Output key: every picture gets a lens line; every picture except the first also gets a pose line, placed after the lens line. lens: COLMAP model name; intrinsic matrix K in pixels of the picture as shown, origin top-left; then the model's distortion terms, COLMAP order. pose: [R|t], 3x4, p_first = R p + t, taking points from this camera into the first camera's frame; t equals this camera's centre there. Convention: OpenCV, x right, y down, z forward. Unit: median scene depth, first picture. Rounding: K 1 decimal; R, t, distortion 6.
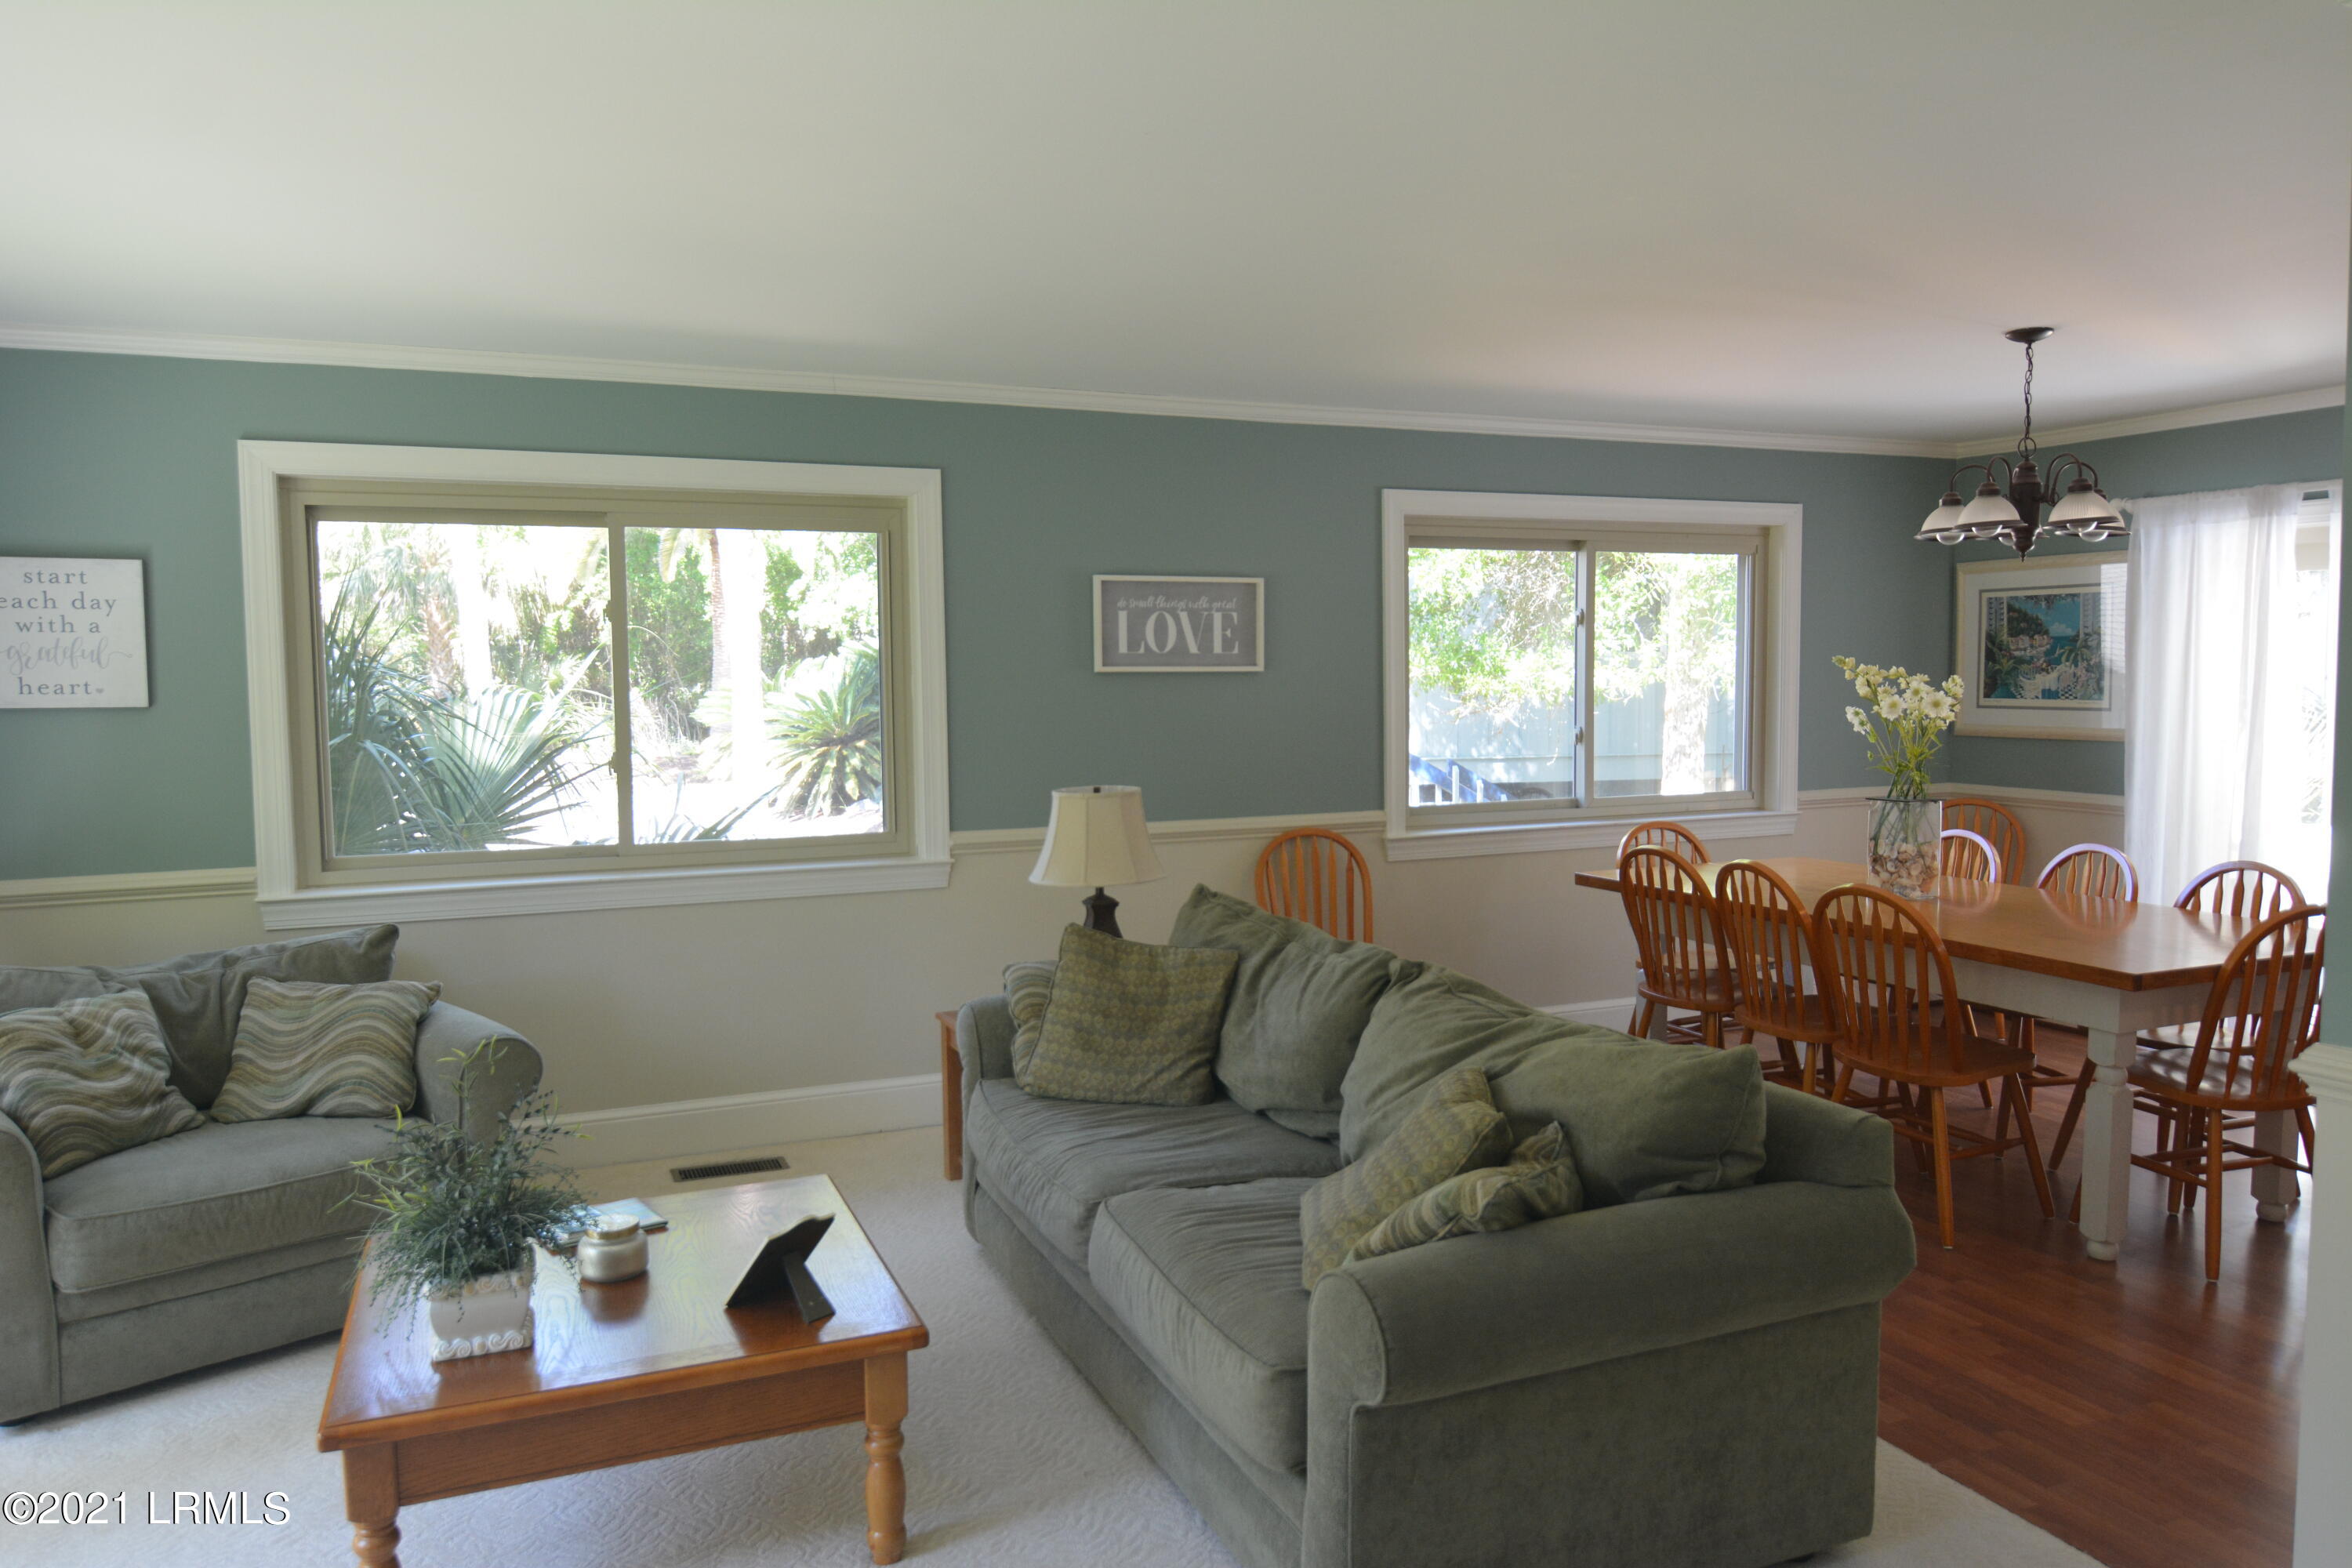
lens RADIAL K [[1585.2, 0, 1176.0], [0, 1585.2, 784.0], [0, 0, 1]] dist [0.004892, -0.023730]
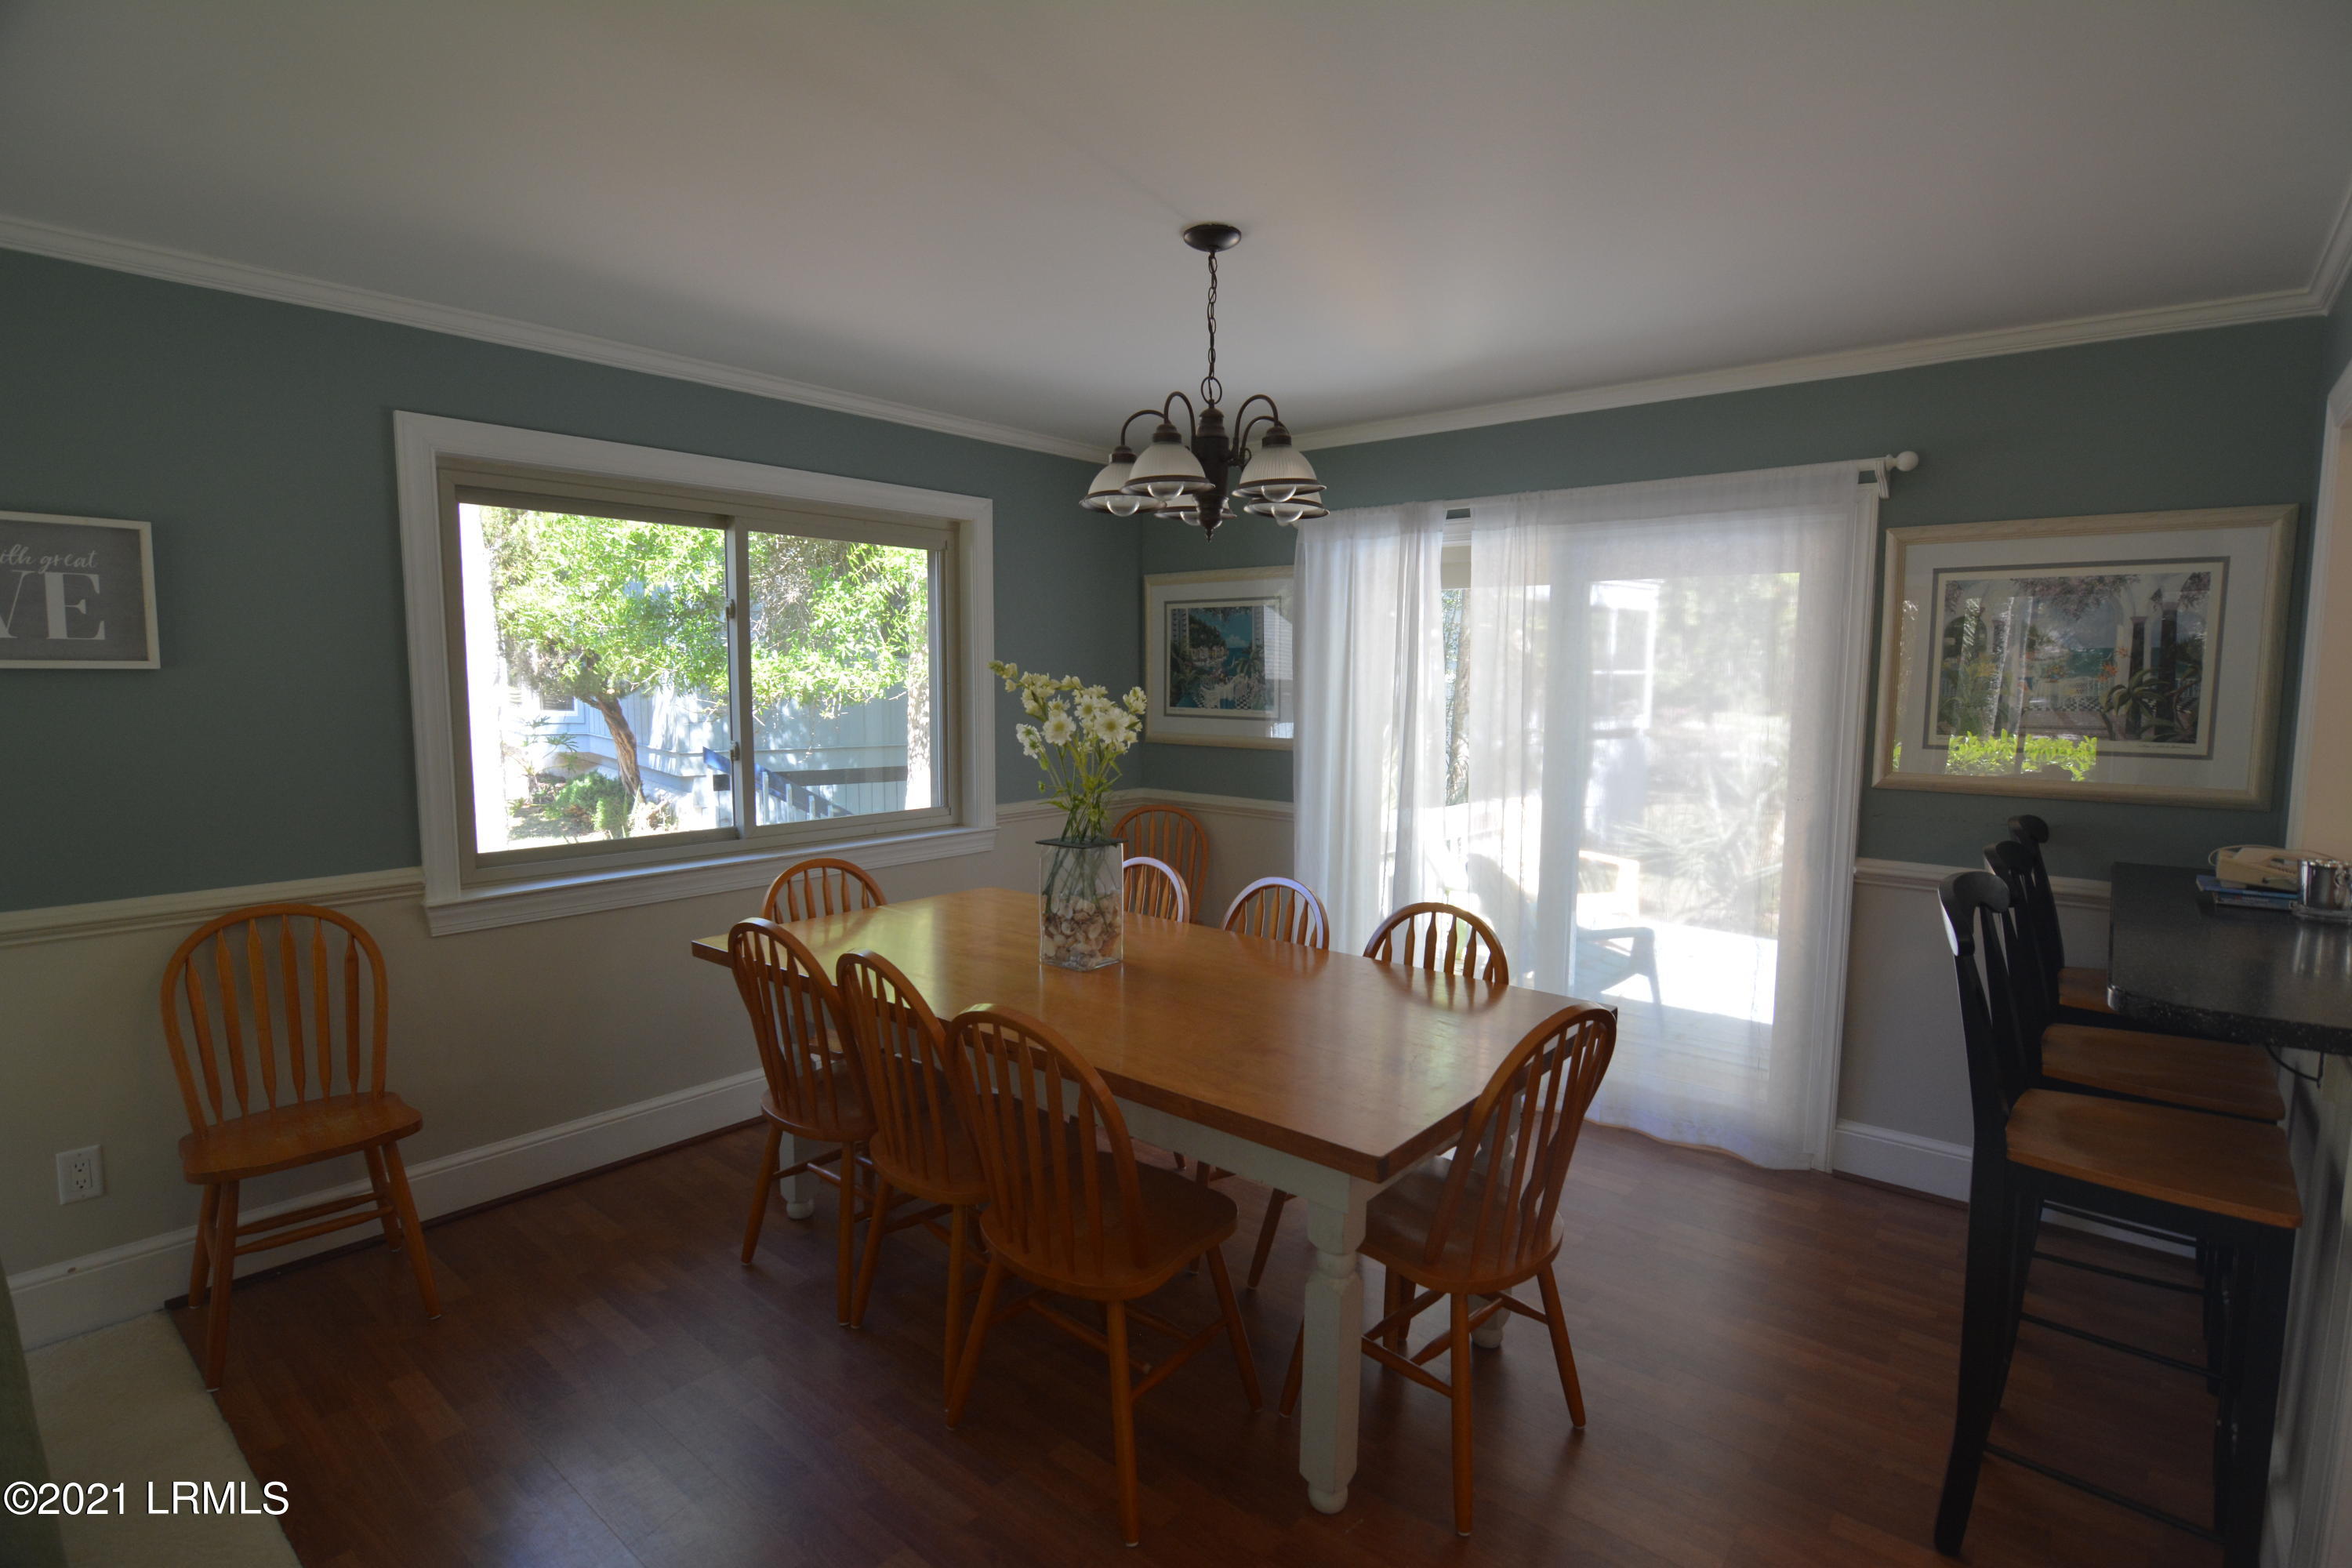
lens RADIAL K [[1143.8, 0, 1176.0], [0, 1143.8, 784.0], [0, 0, 1]] dist [-0.000399, -0.012760]
pose [[0.890353, -0.028492, 0.454377, 0.215721], [0.017054, 0.999427, 0.029253, -0.031991], [-0.454950, -0.018297, 0.890329, 0.416047]]
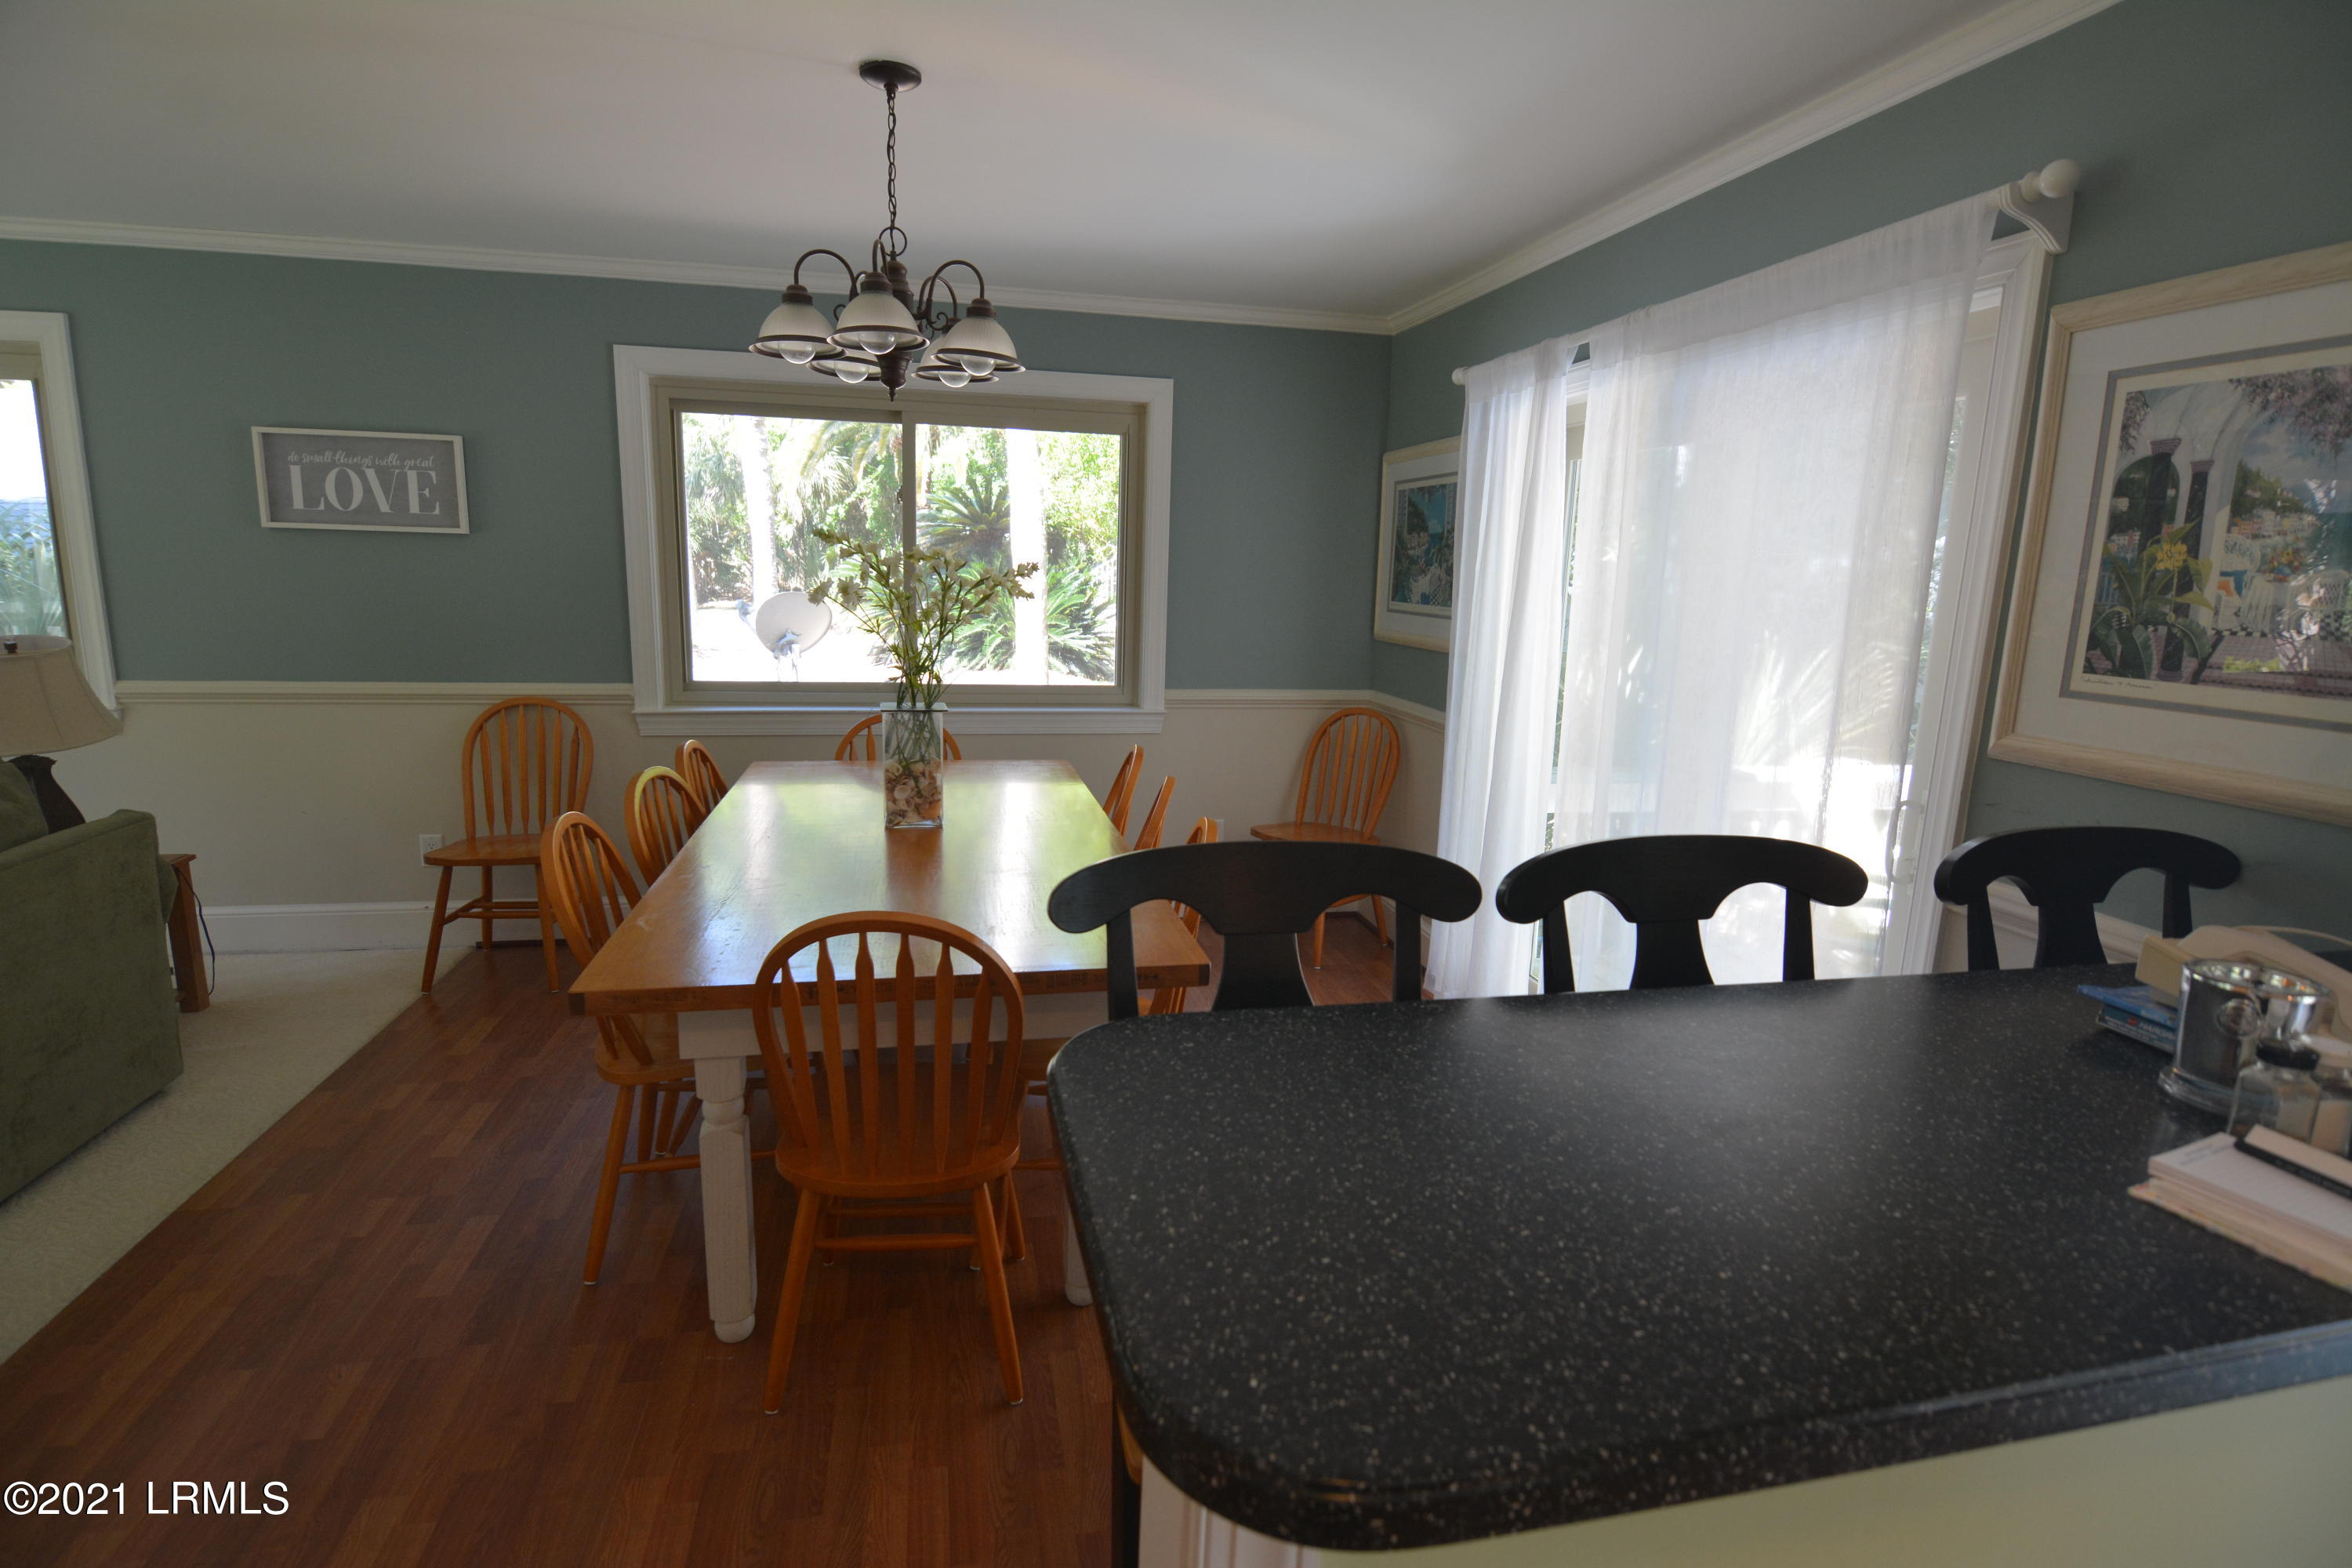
lens RADIAL K [[1143.8, 0, 1176.0], [0, 1143.8, 784.0], [0, 0, 1]] dist [-0.000399, -0.012760]
pose [[0.981266, 0.074833, -0.177531, 0.635111], [-0.053839, 0.991282, 0.120259, -0.027079], [0.184983, -0.108448, 0.976740, 0.386473]]
